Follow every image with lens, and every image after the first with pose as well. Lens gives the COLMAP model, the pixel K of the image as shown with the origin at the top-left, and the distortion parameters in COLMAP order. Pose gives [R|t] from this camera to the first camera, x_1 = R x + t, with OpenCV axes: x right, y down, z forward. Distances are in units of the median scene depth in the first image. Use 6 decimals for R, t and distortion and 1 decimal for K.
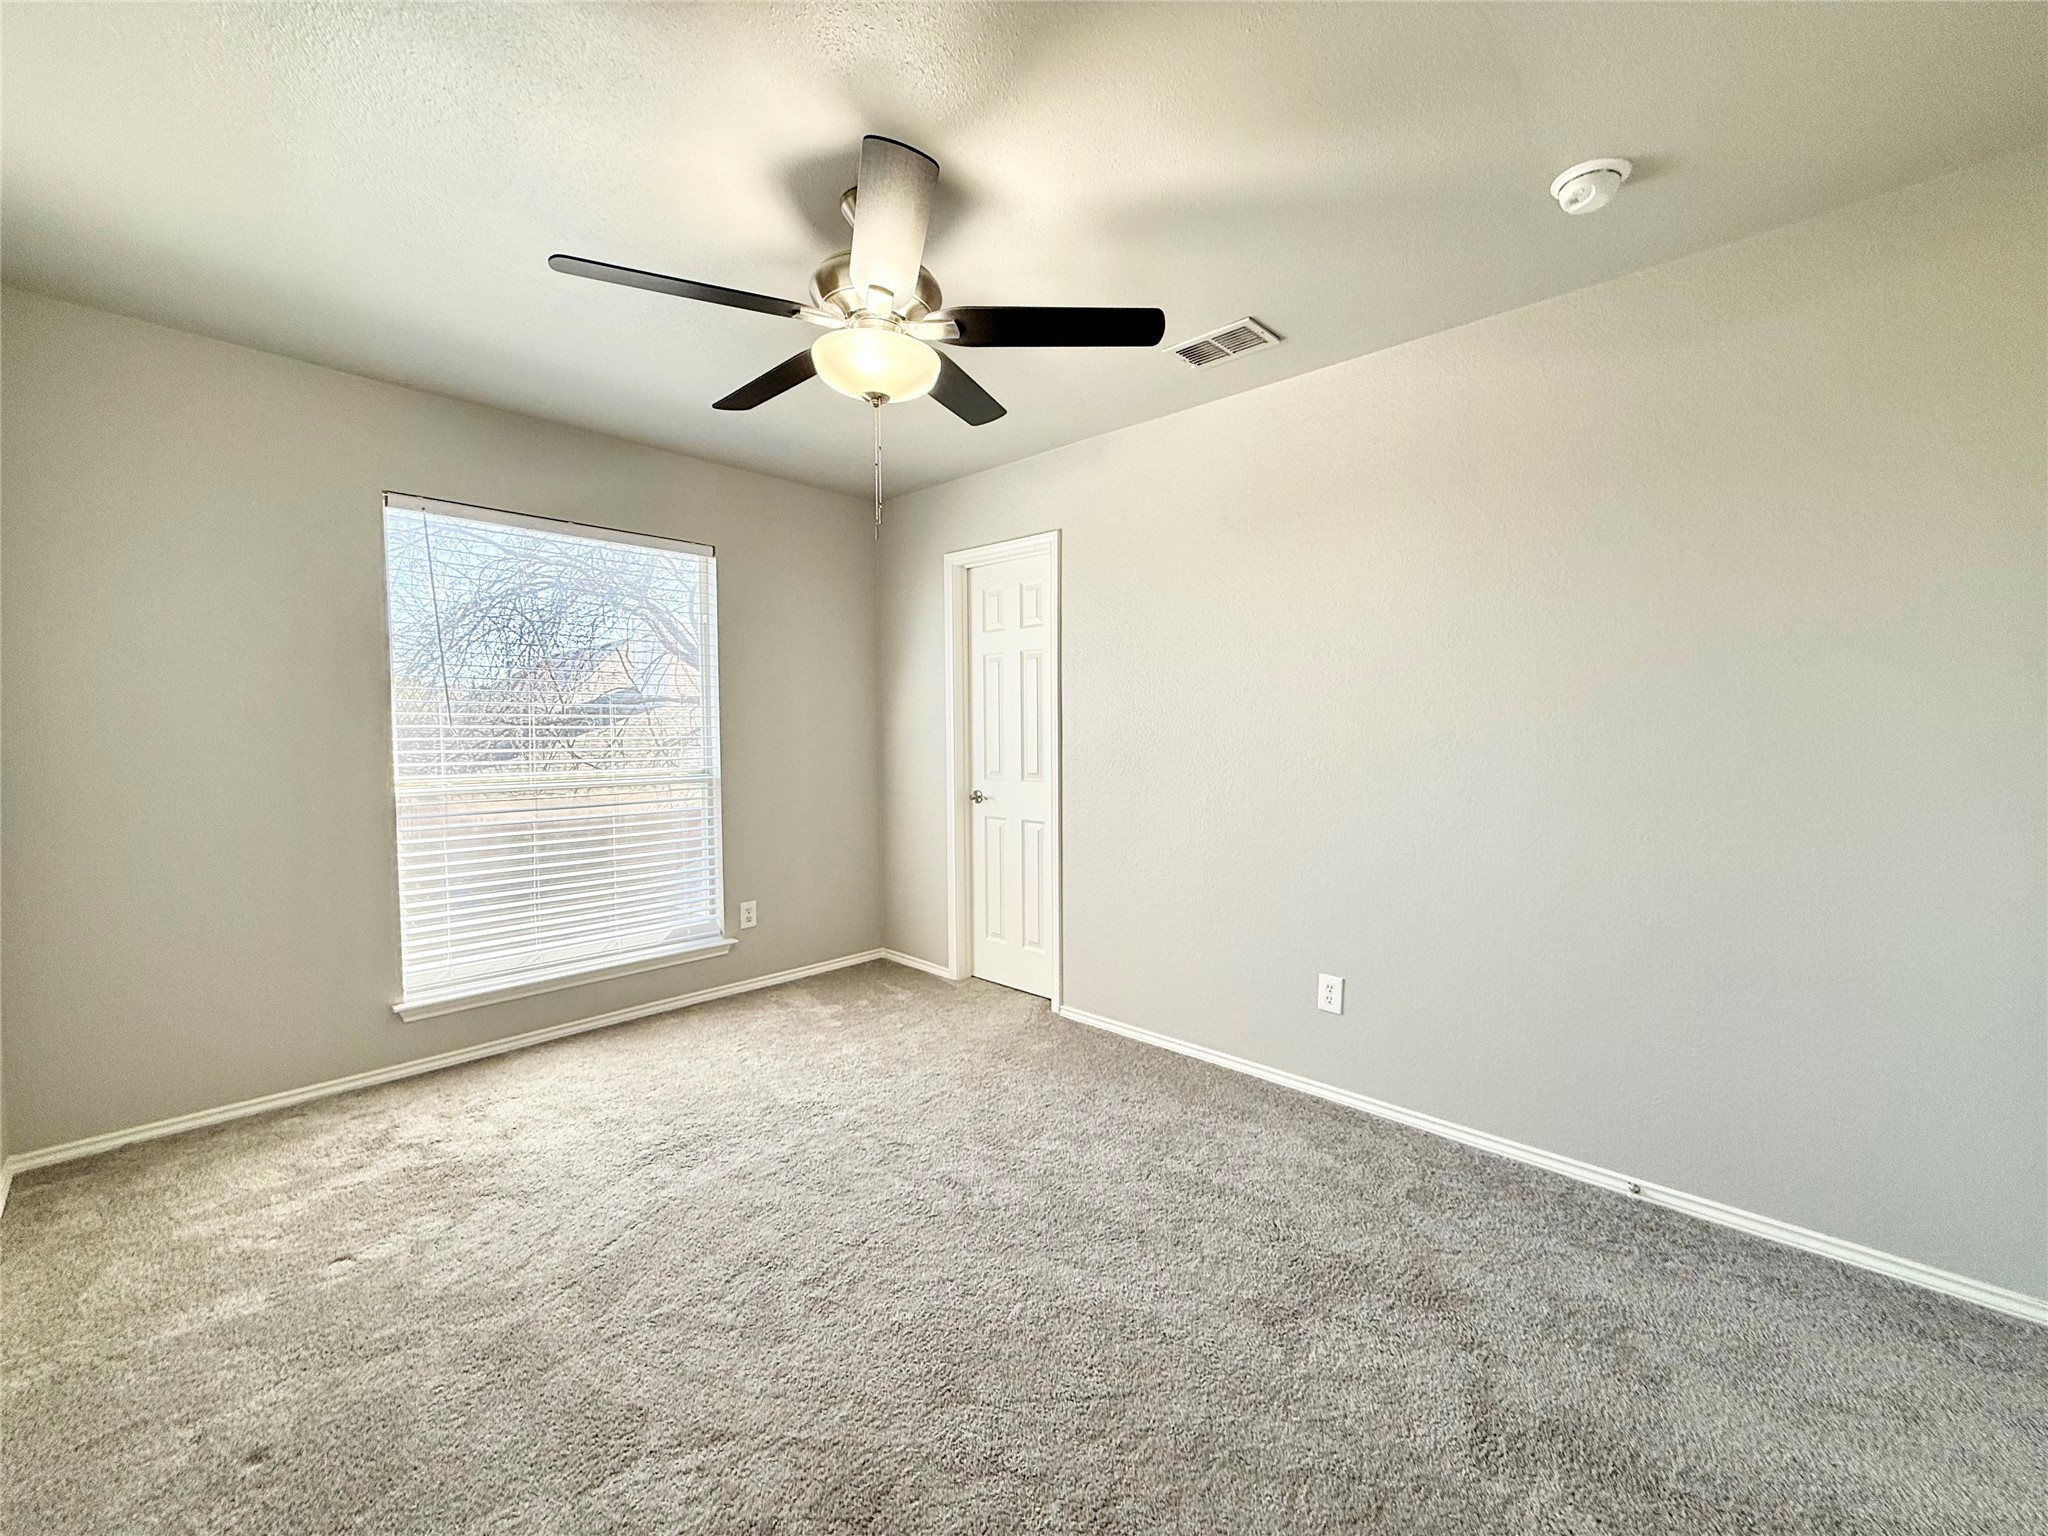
lens RADIAL K [[815.9, 0, 1021.0], [0, 815.9, 771.8], [0, 0, 1]] dist [-0.000918, 0.000329]
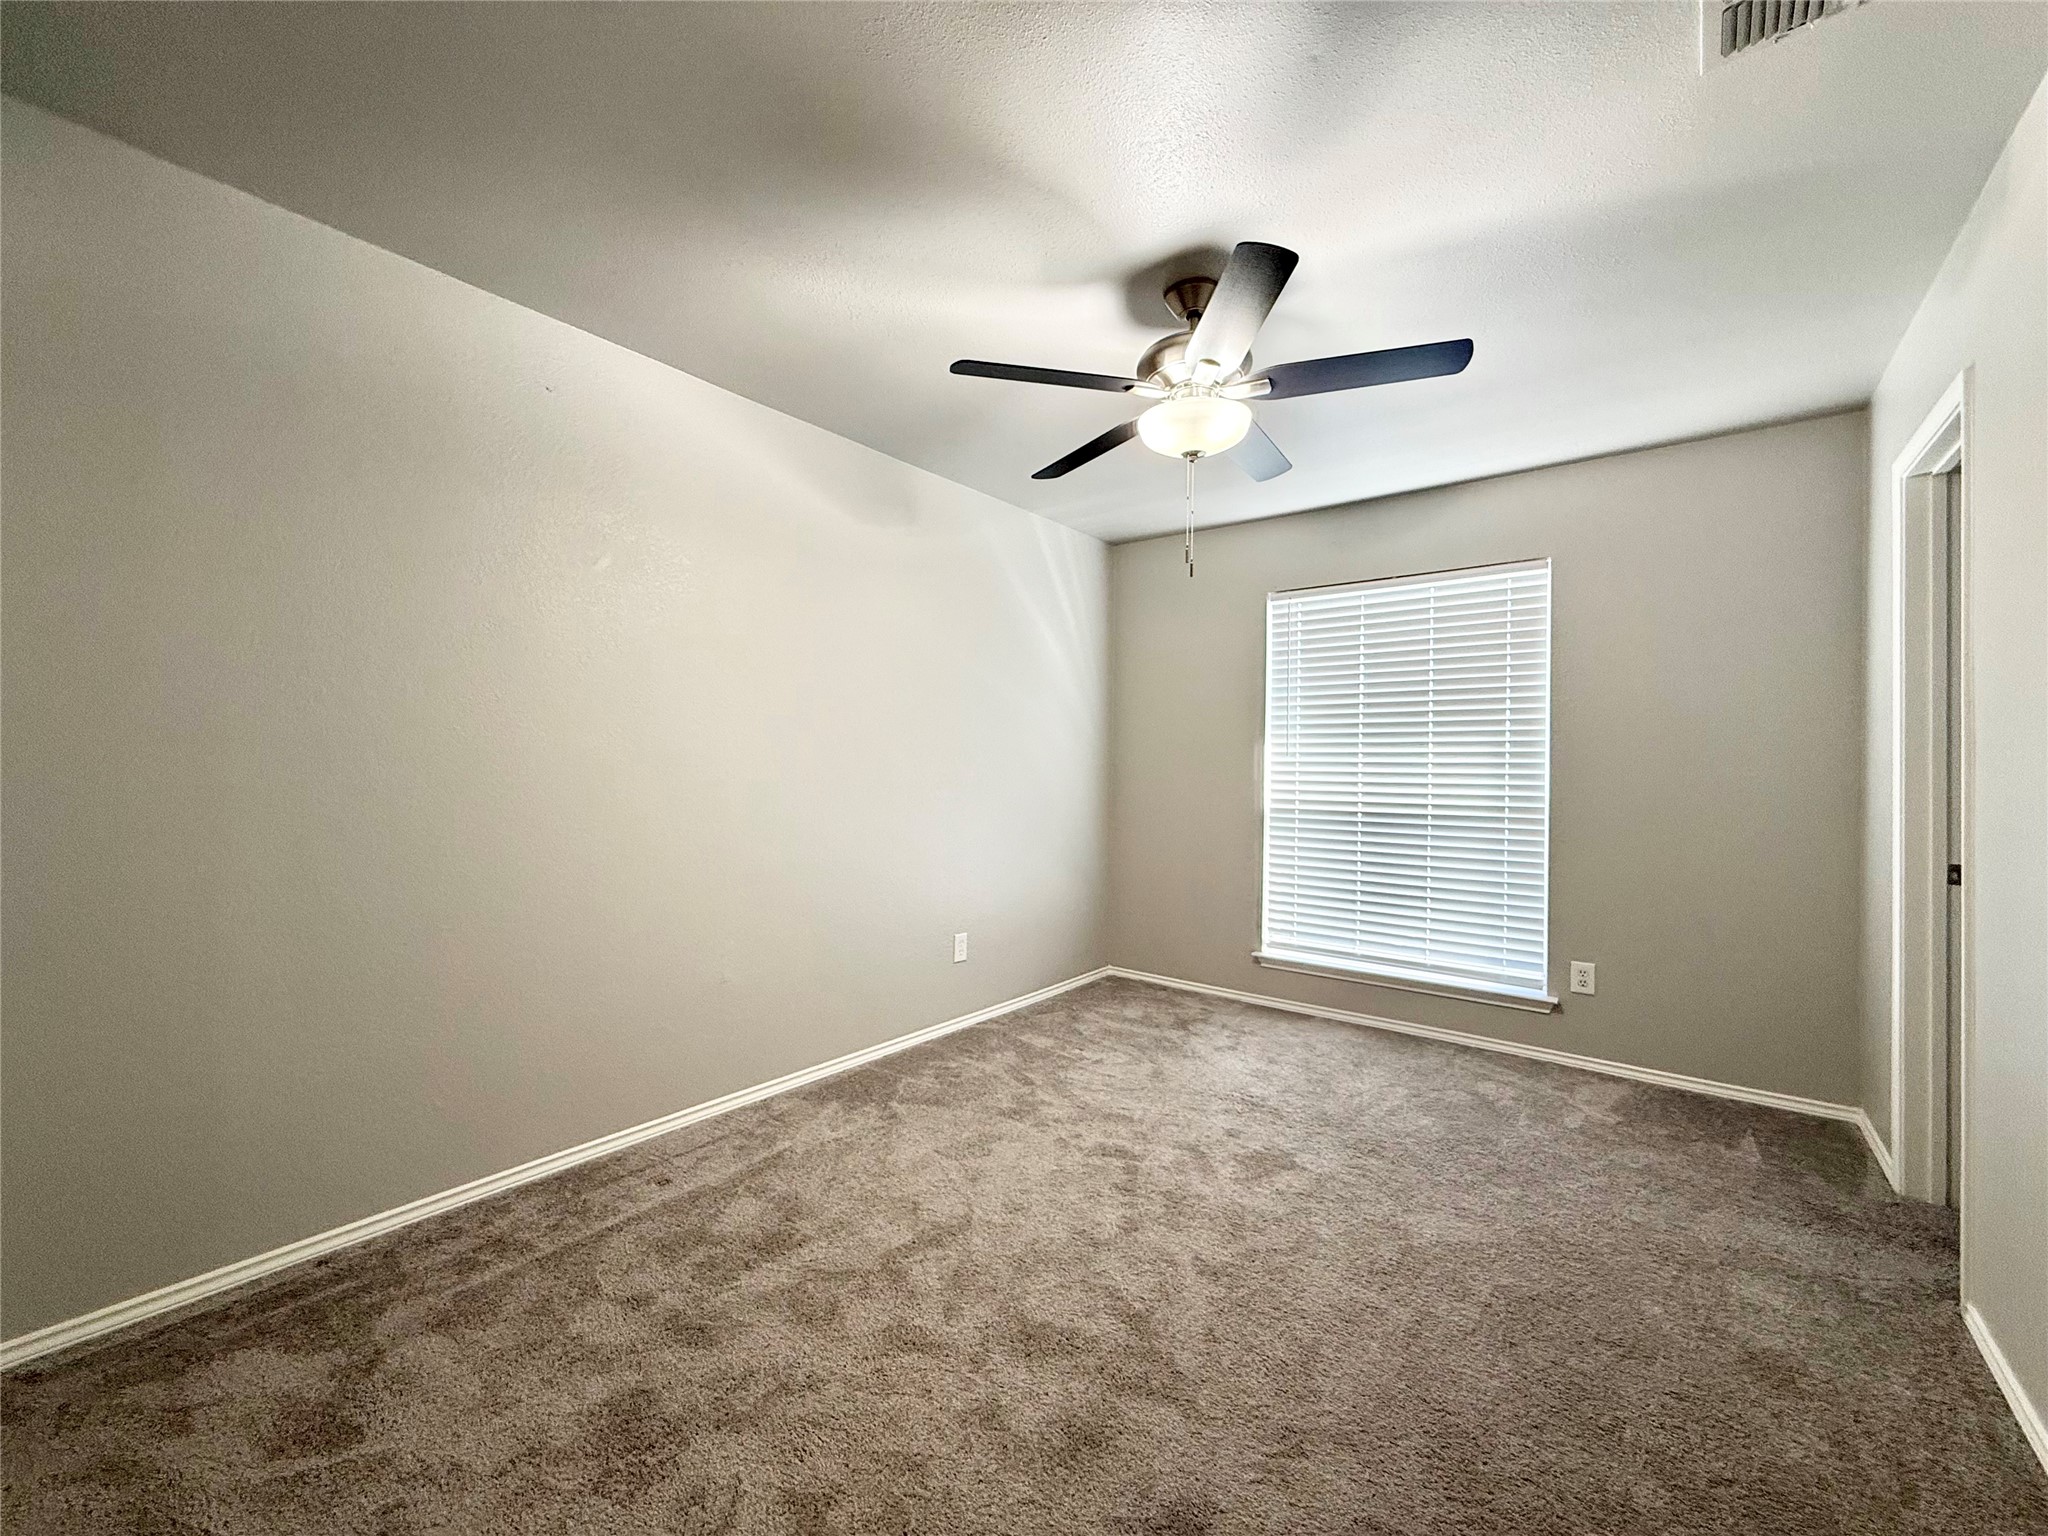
lens RADIAL K [[815.9, 0, 1017.4], [0, 815.9, 767.8], [0, 0, 1]] dist [-0.000918, 0.000329]
pose [[0.068668, -0.006729, -0.997617, 0.628190], [-0.065461, 0.997792, -0.011237, 0.009762], [0.995490, 0.066076, 0.068076, 0.469884]]
